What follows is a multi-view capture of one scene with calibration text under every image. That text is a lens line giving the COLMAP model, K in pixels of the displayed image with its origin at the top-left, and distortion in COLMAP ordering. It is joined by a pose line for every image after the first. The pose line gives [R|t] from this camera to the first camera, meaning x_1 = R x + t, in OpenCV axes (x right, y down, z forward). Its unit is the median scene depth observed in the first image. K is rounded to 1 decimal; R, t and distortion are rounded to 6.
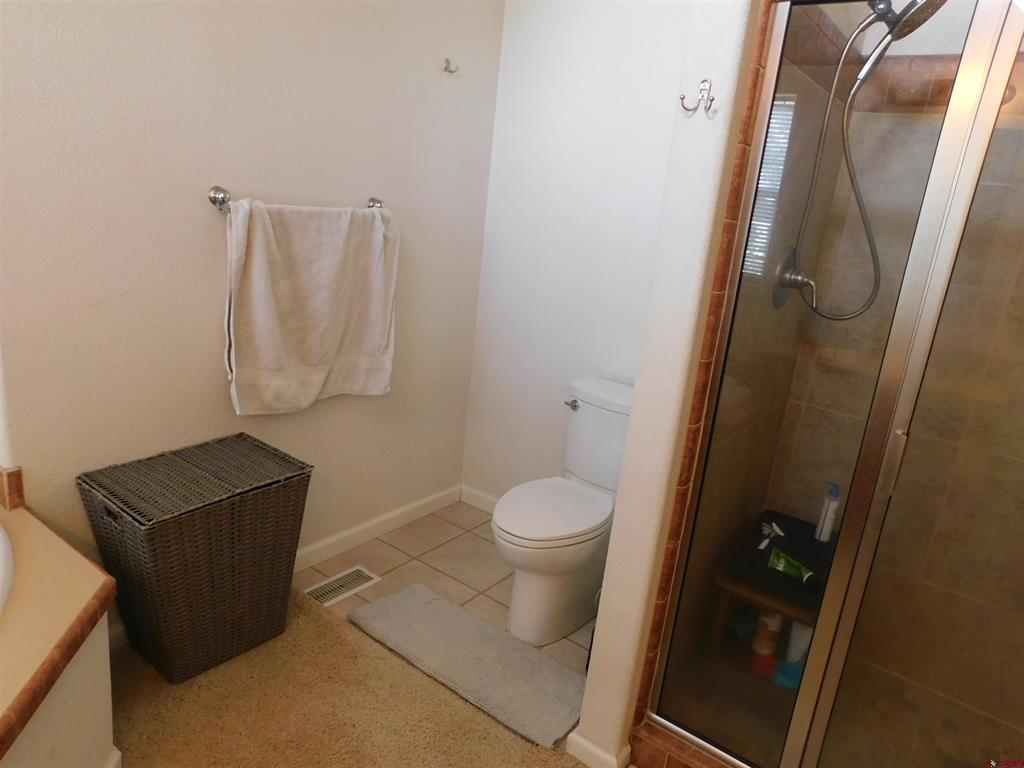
lens RADIAL K [[687.0, 0, 512.0], [0, 687.0, 384.0], [0, 0, 1]] dist [-0.060309, 0.061291]
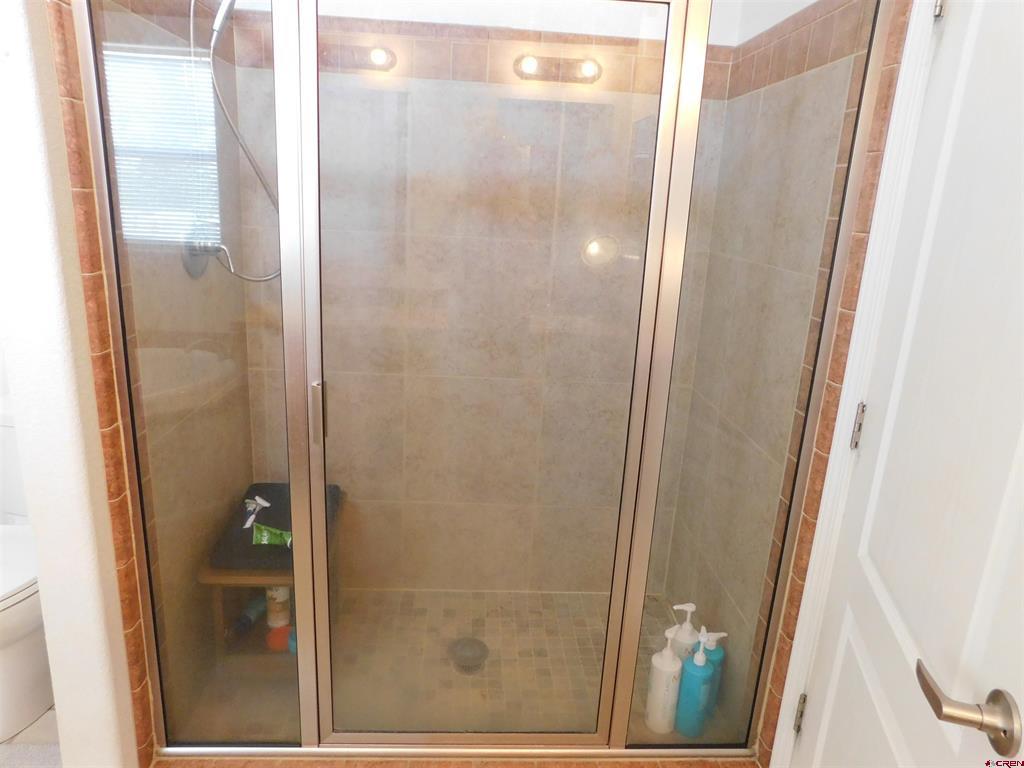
lens RADIAL K [[687.0, 0, 512.0], [0, 687.0, 384.0], [0, 0, 1]] dist [-0.060309, 0.061291]
pose [[0.769793, -0.234159, 0.593791, 0.142505], [0.204084, 0.971739, 0.118626, 0.007278], [-0.604788, 0.029866, 0.795827, -0.002242]]
